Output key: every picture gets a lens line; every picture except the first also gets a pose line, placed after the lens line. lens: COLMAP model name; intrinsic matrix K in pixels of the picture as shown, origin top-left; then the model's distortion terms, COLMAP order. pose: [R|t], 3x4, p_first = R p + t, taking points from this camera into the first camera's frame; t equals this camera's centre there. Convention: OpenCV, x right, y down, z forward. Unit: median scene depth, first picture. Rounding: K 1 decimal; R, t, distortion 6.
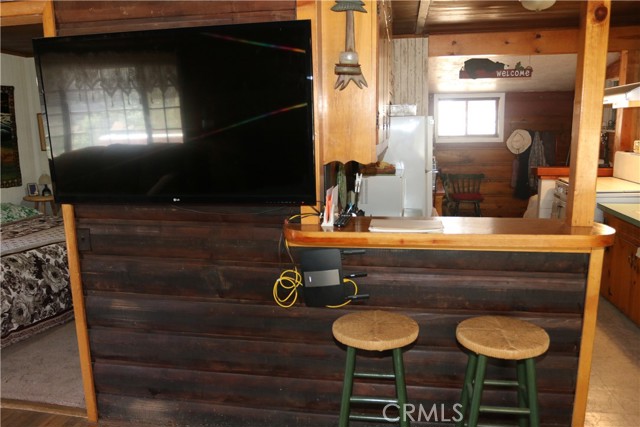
lens RADIAL K [[499.5, 0, 323.0], [0, 499.5, 216.0], [0, 0, 1]] dist [-0.079623, 0.038346]
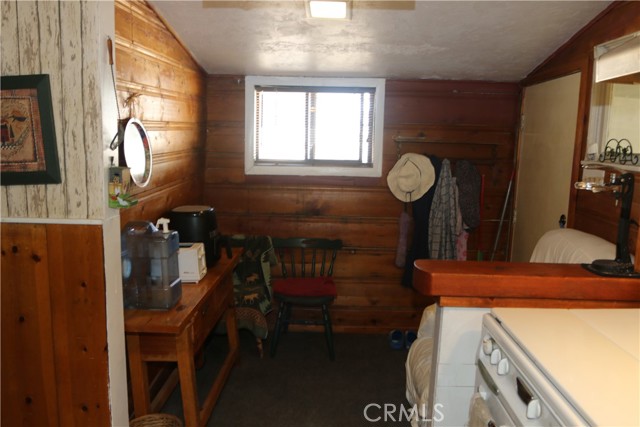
lens RADIAL K [[499.5, 0, 317.2], [0, 499.5, 212.8], [0, 0, 1]] dist [-0.079623, 0.038346]
pose [[0.991850, 0.025137, 0.124905, 0.239636], [-0.021242, 0.999249, -0.032412, -0.095952], [-0.125626, 0.029494, 0.991639, 0.510362]]
